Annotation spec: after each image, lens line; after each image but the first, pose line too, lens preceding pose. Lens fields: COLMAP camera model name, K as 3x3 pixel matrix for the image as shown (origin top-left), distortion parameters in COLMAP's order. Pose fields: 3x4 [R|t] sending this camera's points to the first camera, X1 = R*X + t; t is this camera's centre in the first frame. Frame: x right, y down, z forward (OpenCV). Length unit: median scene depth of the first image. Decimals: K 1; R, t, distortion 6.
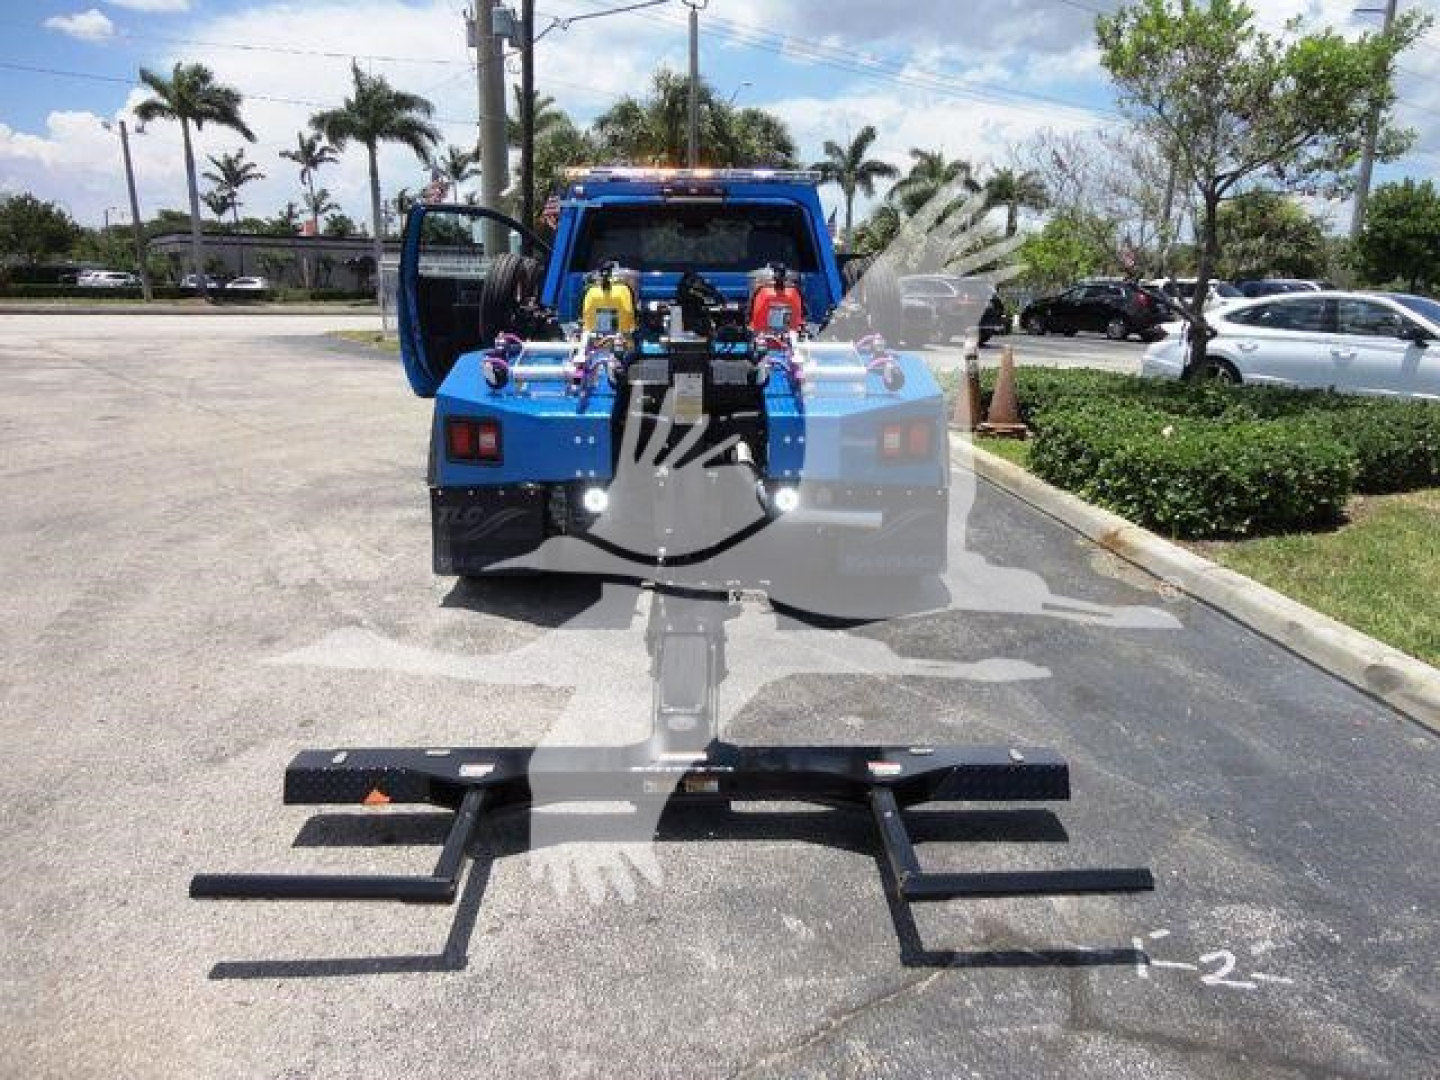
lens RADIAL K [[1039.3, 0, 714.3], [0, 1039.3, 539.3], [0, 0, 1]] dist [-0.009946, -0.002926]
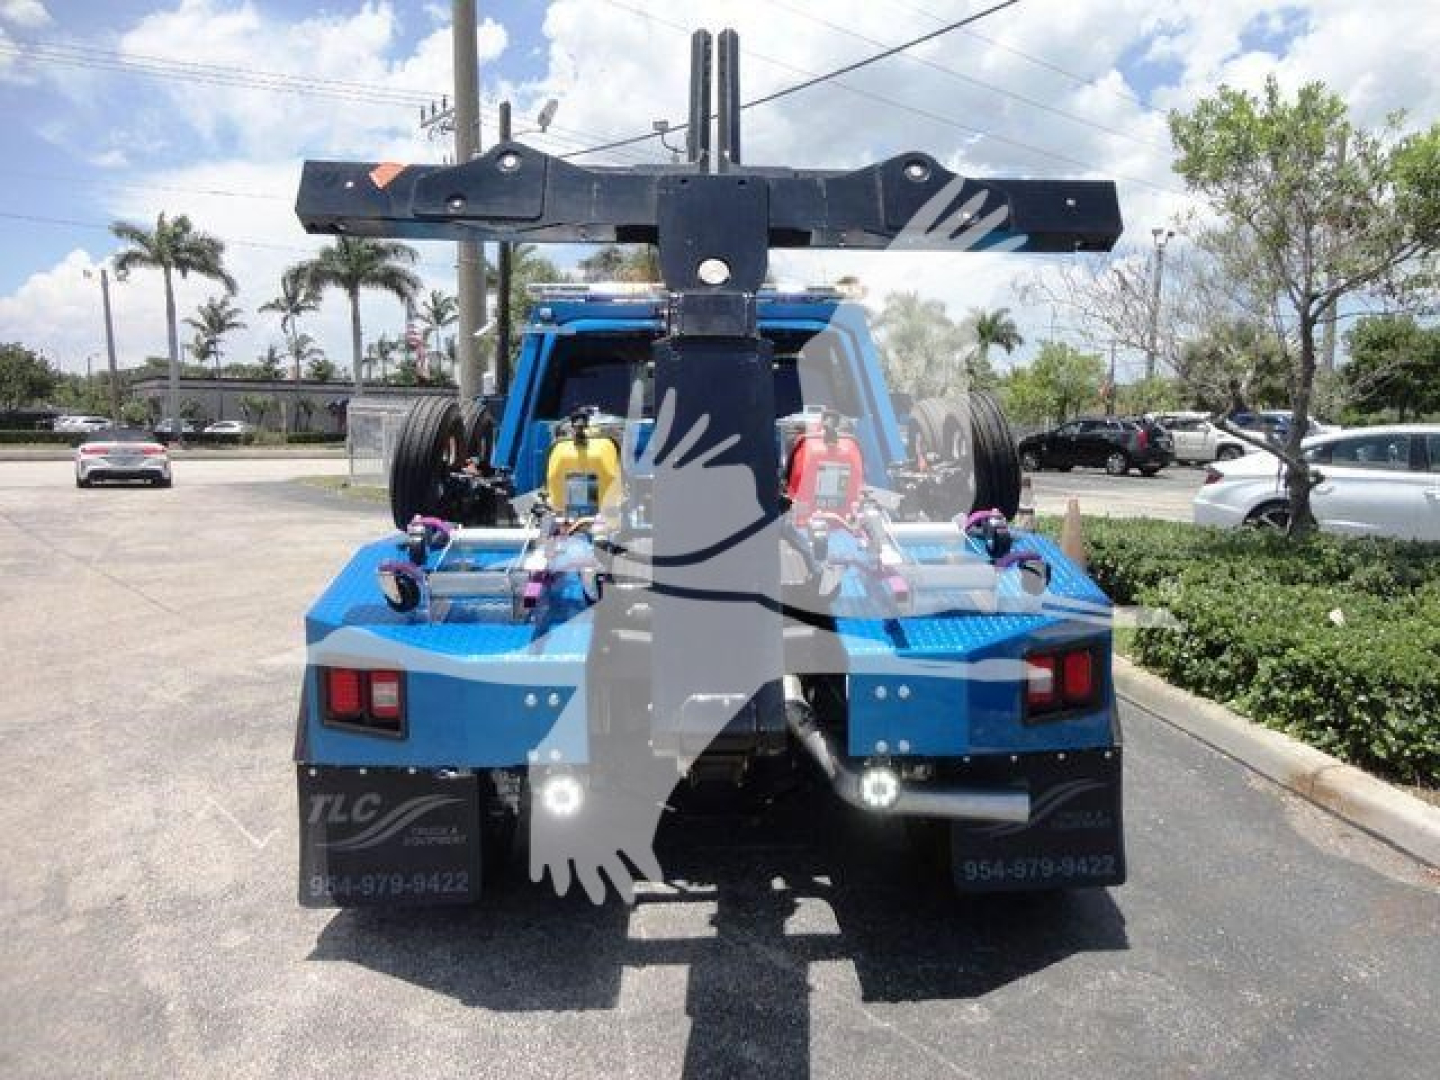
lens RADIAL K [[1040.8, 0, 720.0], [0, 1040.8, 540.0], [0, 0, 1]] dist [-0.007233, 0.002296]
pose [[0.999597, -0.014886, 0.024187, -0.013509], [0.017852, 0.991683, -0.127462, -0.039590], [-0.022088, 0.127842, 0.991548, 0.144834]]
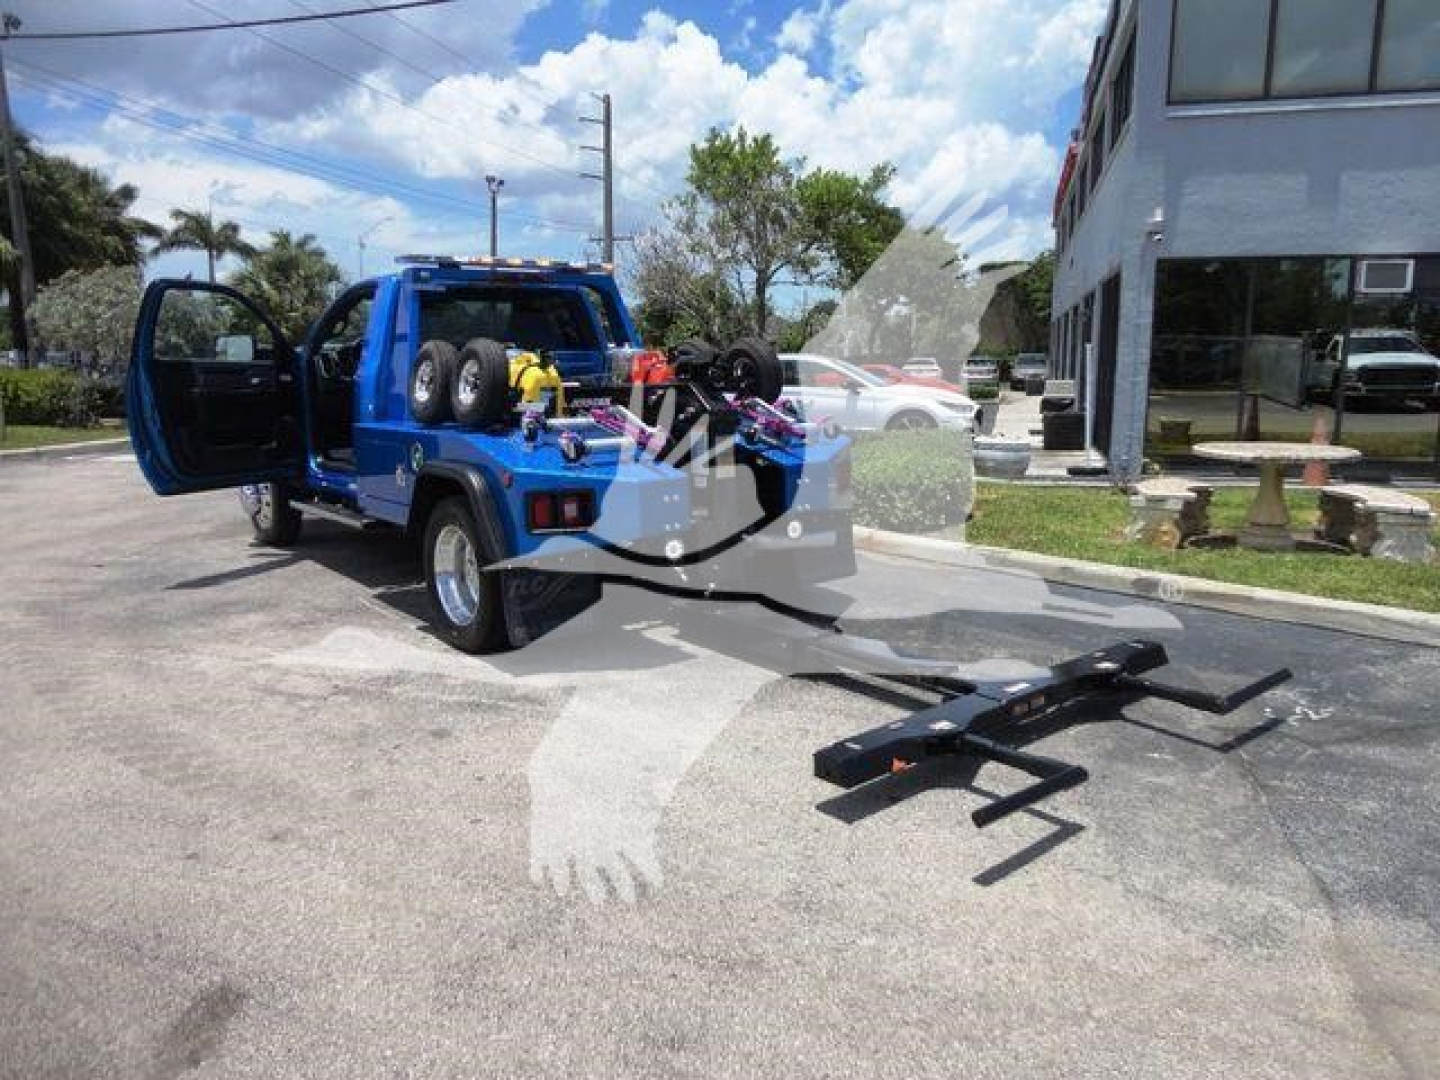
lens RADIAL K [[1043.4, 0, 718.8], [0, 1043.4, 546.3], [0, 0, 1]] dist [-0.002500, 0.001269]
pose [[0.781658, -0.127915, 0.610449, -0.293696], [0.161153, 0.986929, 0.000453, -0.012711], [-0.602528, 0.098022, 0.792055, 0.019788]]
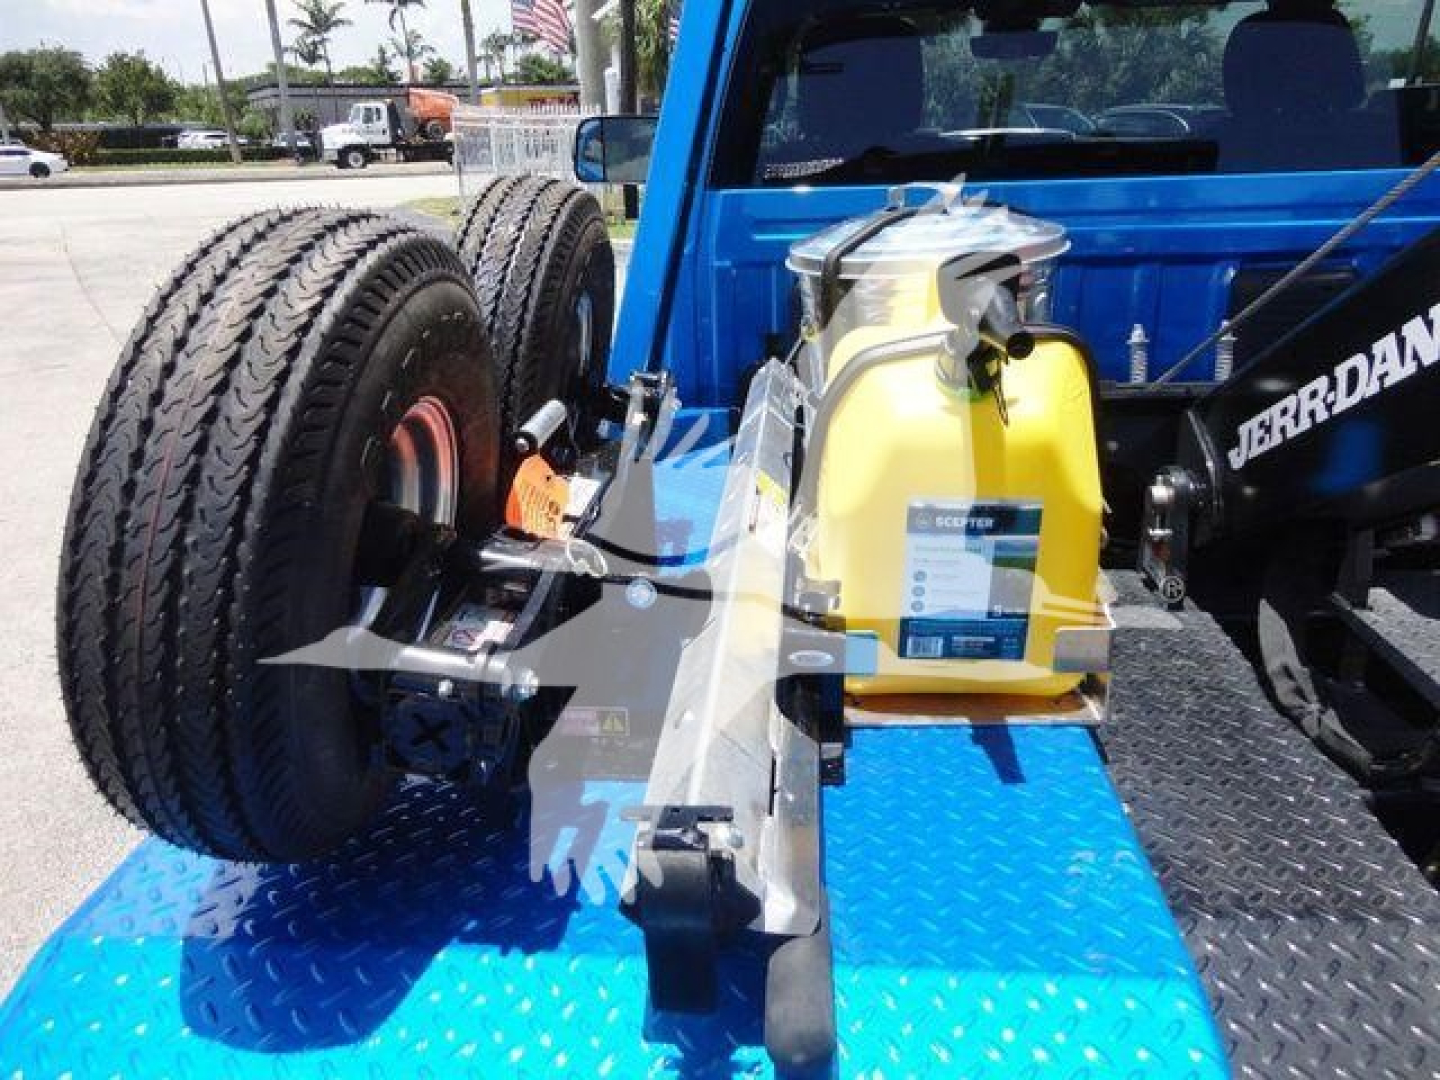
lens RADIAL K [[1062.8, 0, 722.9], [0, 1062.8, 544.2], [0, 0, 1]] dist [-0.005877, -0.000464]
pose [[0.994532, 0.001471, -0.104423, -0.054095], [0.012903, 0.990509, 0.136840, -0.103759], [0.103633, -0.137439, 0.985074, 0.359126]]
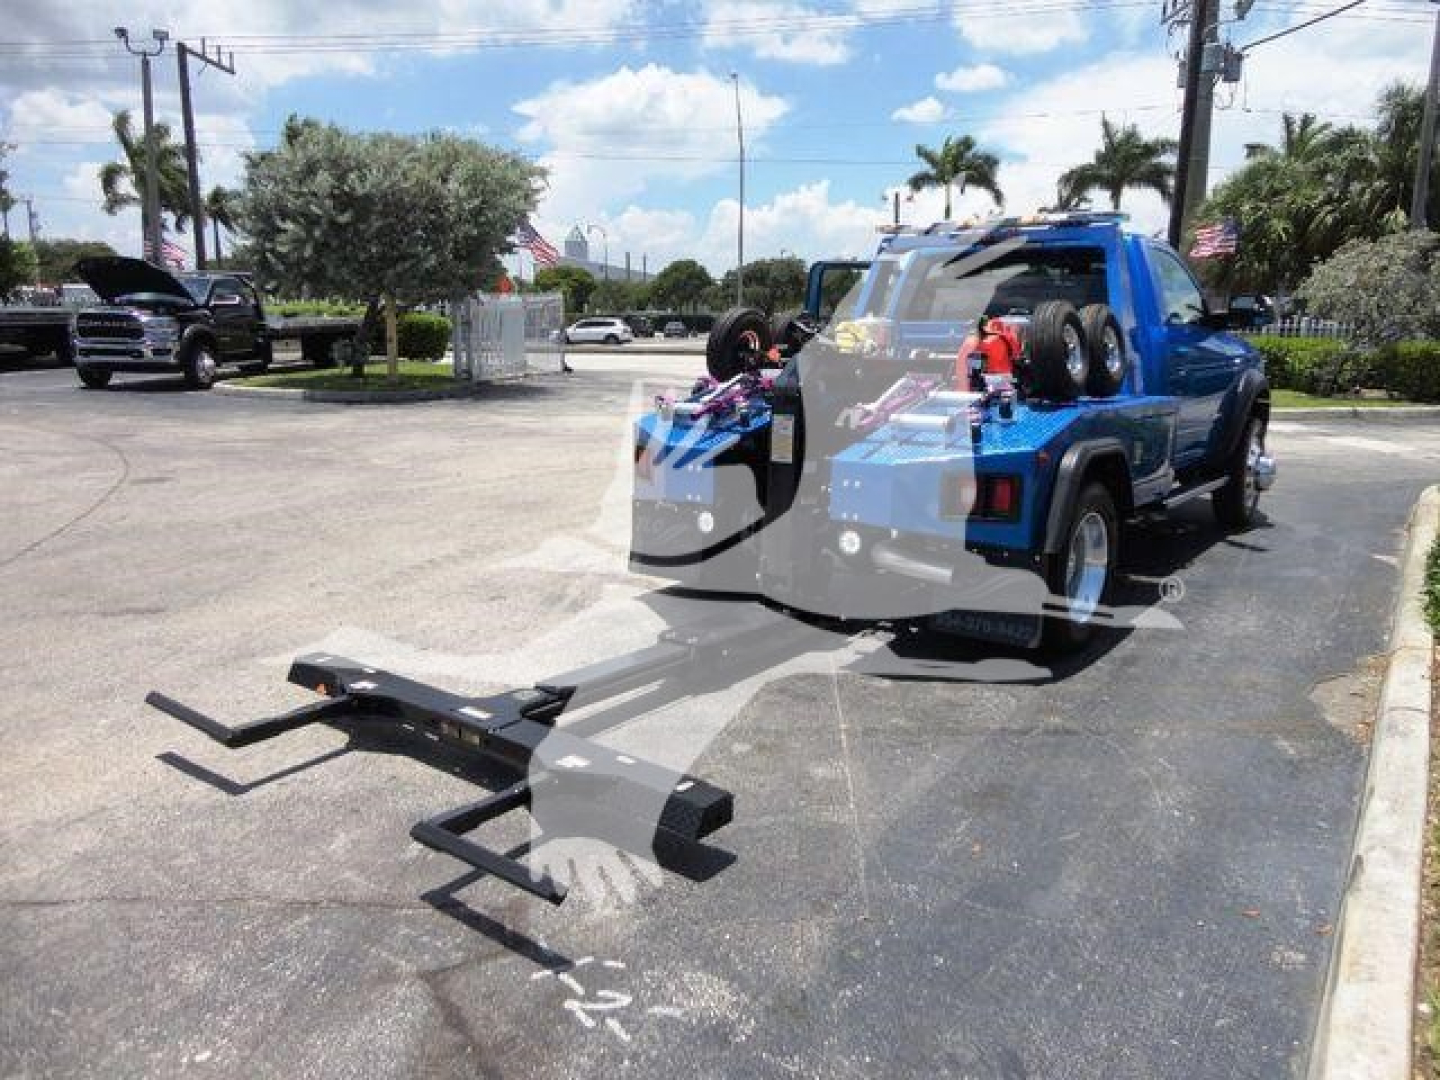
lens RADIAL K [[1029.1, 0, 720.0], [0, 1029.1, 540.0], [0, 0, 1]] dist [-0.008626, 0.001428]
pose [[0.771496, 0.119388, -0.624933, 0.226786], [-0.144358, 0.989466, 0.010815, -0.012161], [0.619641, 0.081871, 0.780604, 0.049589]]
